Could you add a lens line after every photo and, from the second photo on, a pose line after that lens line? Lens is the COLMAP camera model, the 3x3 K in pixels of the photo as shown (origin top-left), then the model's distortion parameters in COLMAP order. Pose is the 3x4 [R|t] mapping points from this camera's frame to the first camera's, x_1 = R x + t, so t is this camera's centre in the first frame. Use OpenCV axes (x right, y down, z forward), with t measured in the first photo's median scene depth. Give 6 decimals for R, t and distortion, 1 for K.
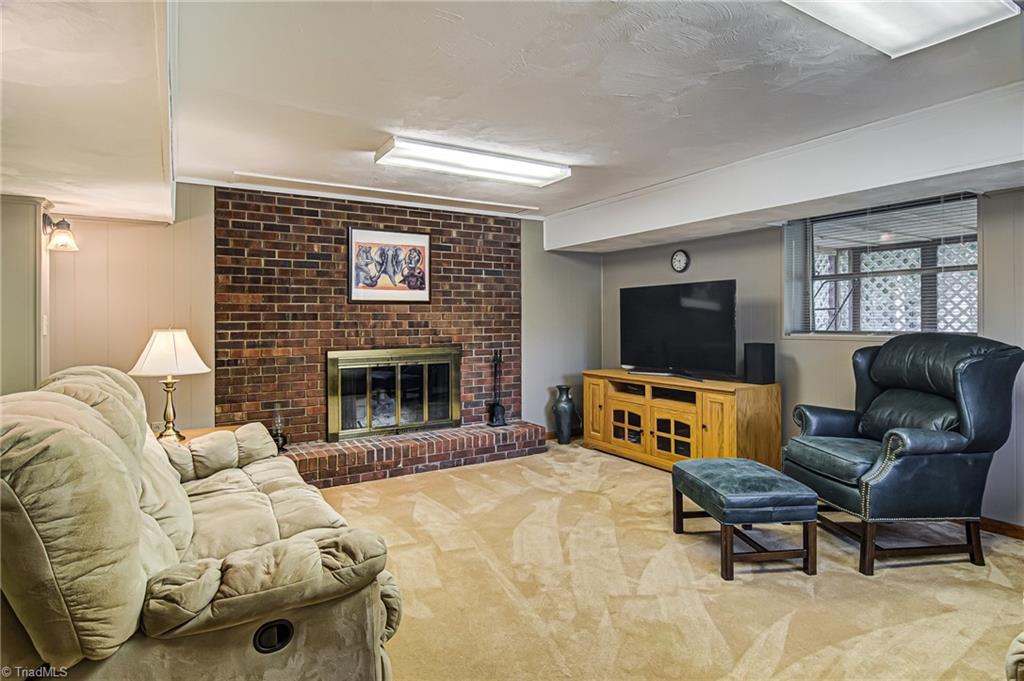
lens RADIAL K [[555.1, 0, 504.0], [0, 555.1, 321.4], [0, 0, 1]] dist [0.003727, -0.006190]
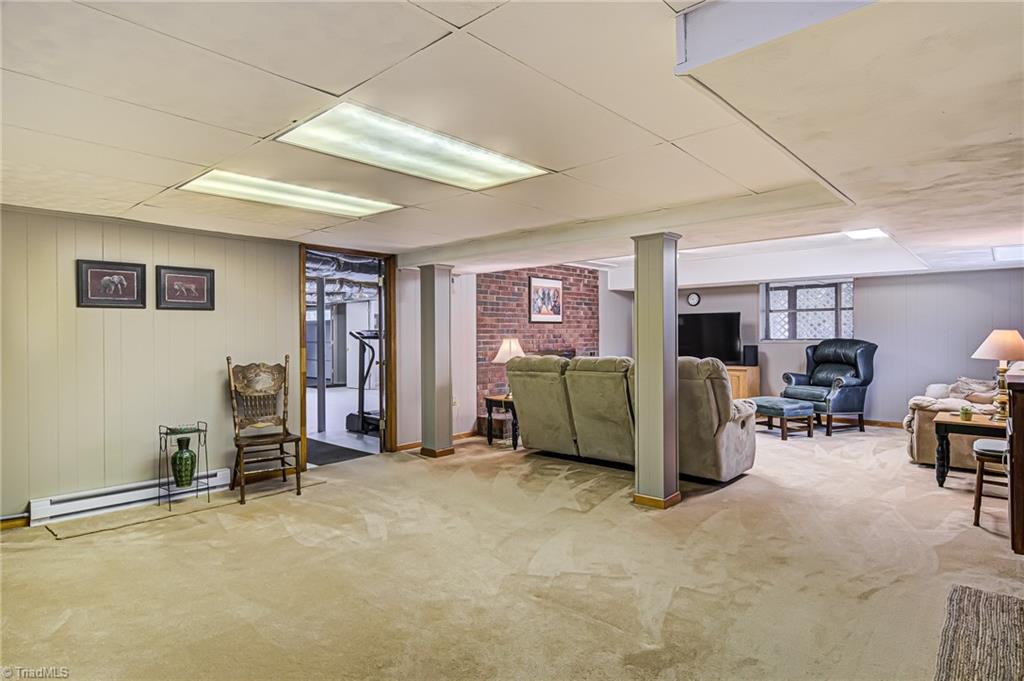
lens RADIAL K [[555.1, 0, 514.1], [0, 555.1, 340.0], [0, 0, 1]] dist [0.003727, -0.006190]
pose [[0.958103, -0.003741, 0.286399, -0.786987], [0.002480, 0.999986, 0.004766, 0.008510], [-0.286413, -0.003856, 0.958099, -0.541752]]
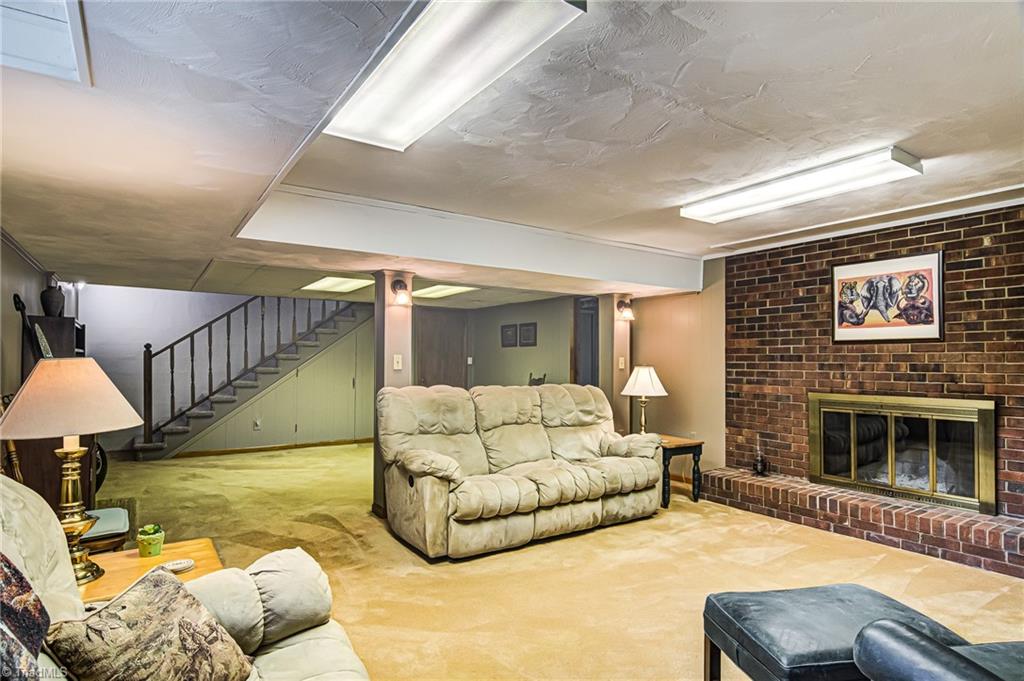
lens RADIAL K [[555.1, 0, 514.5], [0, 555.1, 354.9], [0, 0, 1]] dist [0.003727, -0.006190]
pose [[0.047801, -0.004533, -0.998847, 0.658134], [-0.005721, 0.999972, -0.004812, -0.006240], [0.998841, 0.005944, 0.047773, 0.401236]]
